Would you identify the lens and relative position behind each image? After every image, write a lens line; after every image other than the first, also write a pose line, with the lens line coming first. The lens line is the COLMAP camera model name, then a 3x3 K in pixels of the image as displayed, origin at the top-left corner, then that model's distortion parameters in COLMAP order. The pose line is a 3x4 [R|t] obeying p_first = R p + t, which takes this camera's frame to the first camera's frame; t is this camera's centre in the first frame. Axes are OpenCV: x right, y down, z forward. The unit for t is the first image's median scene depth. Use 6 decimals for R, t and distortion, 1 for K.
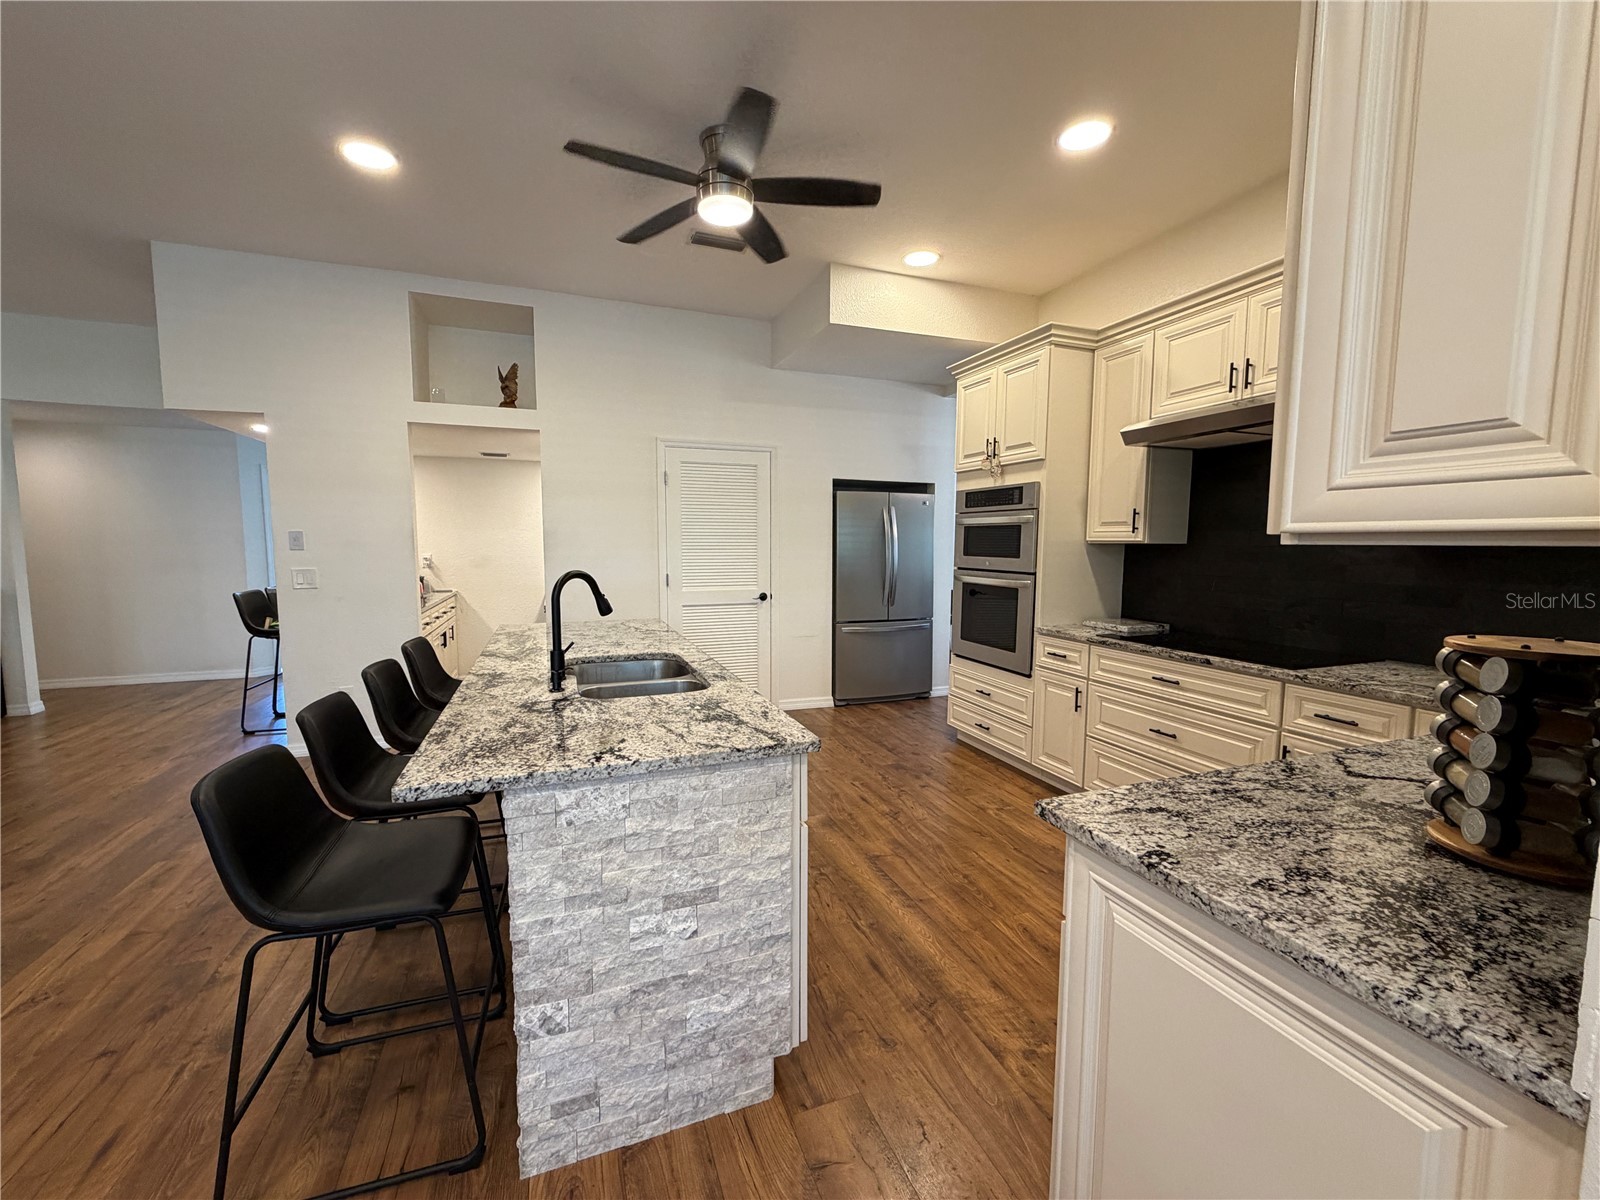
lens RADIAL K [[636.0, 0, 794.9], [0, 636.0, 599.6], [0, 0, 1]] dist [-0.002375, 0.000469]
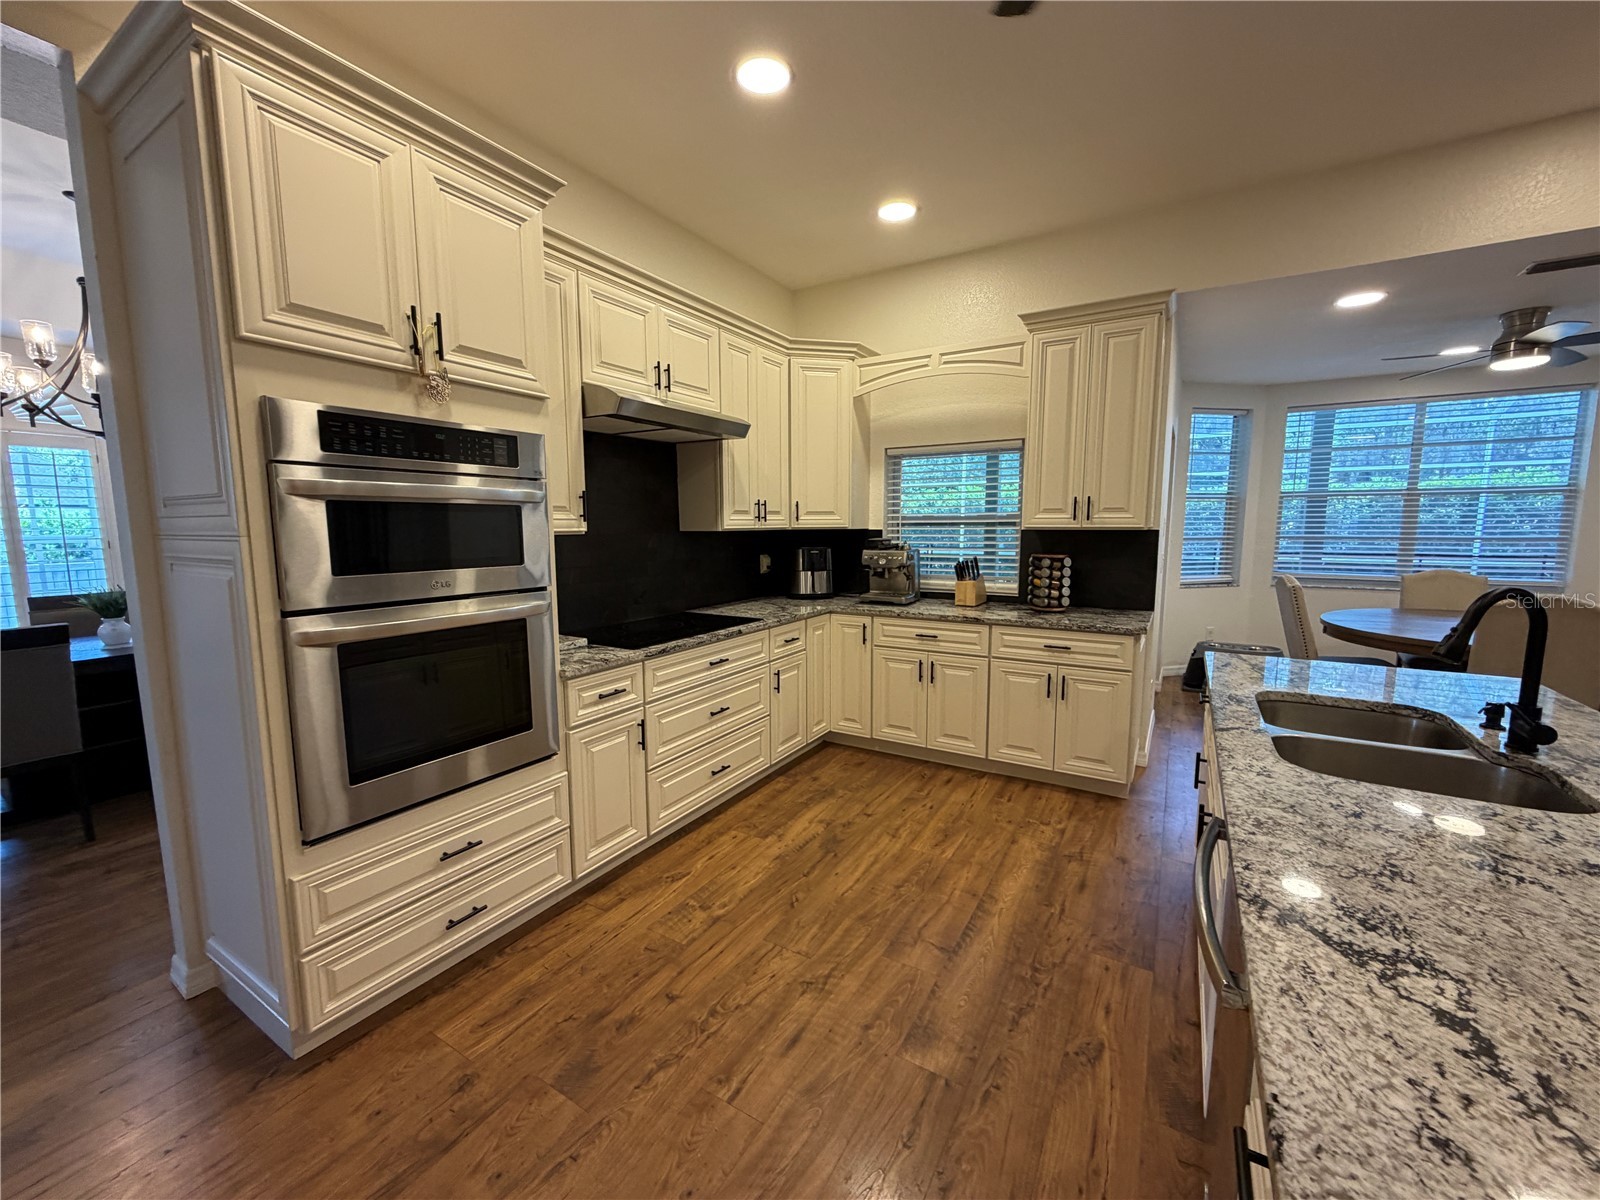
lens RADIAL K [[636.0, 0, 794.9], [0, 636.0, 599.6], [0, 0, 1]] dist [-0.002375, 0.000469]
pose [[-0.616279, -0.094809, 0.781800, -0.258898], [0.073431, 0.981484, 0.176909, -0.126252], [-0.784097, 0.166434, -0.597906, 1.246169]]
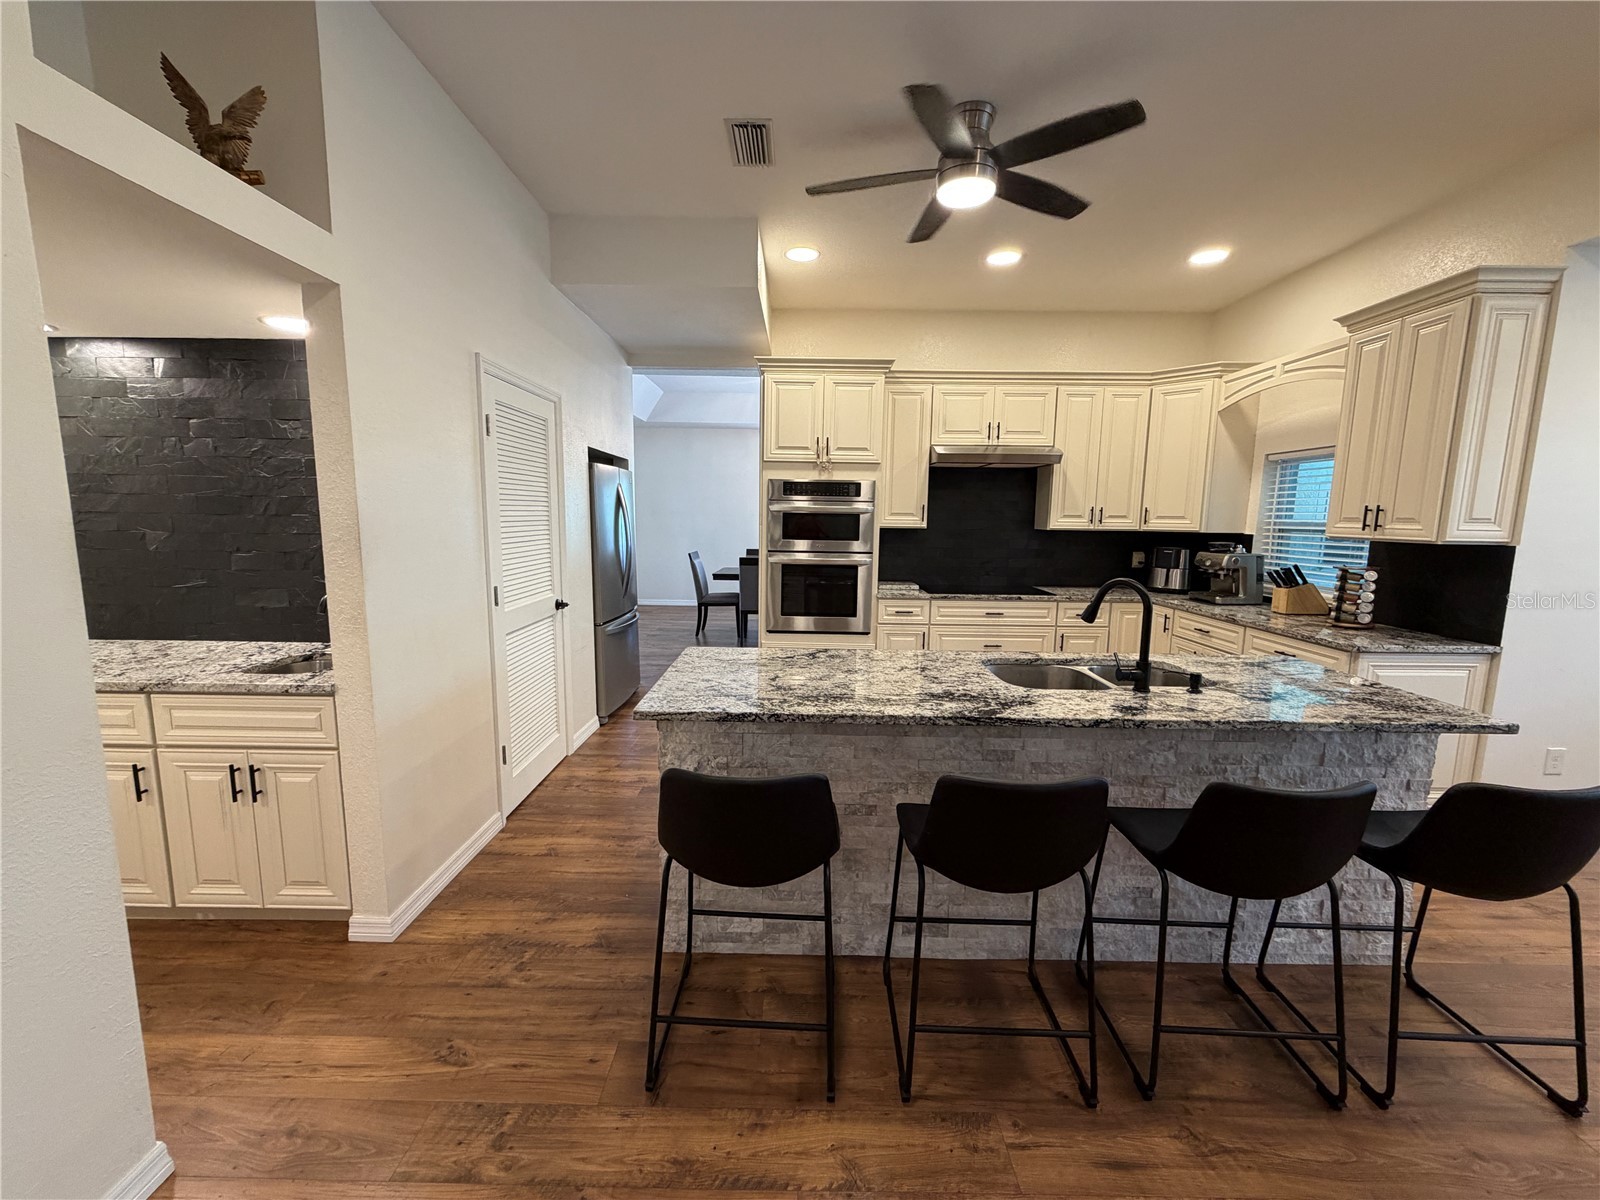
lens RADIAL K [[636.0, 0, 794.9], [0, 636.0, 599.6], [0, 0, 1]] dist [-0.002375, 0.000469]
pose [[0.361935, -0.124392, 0.923867, -0.918585], [0.073582, 0.991777, 0.104709, -0.098038], [-0.929295, 0.030082, 0.368112, 0.716157]]
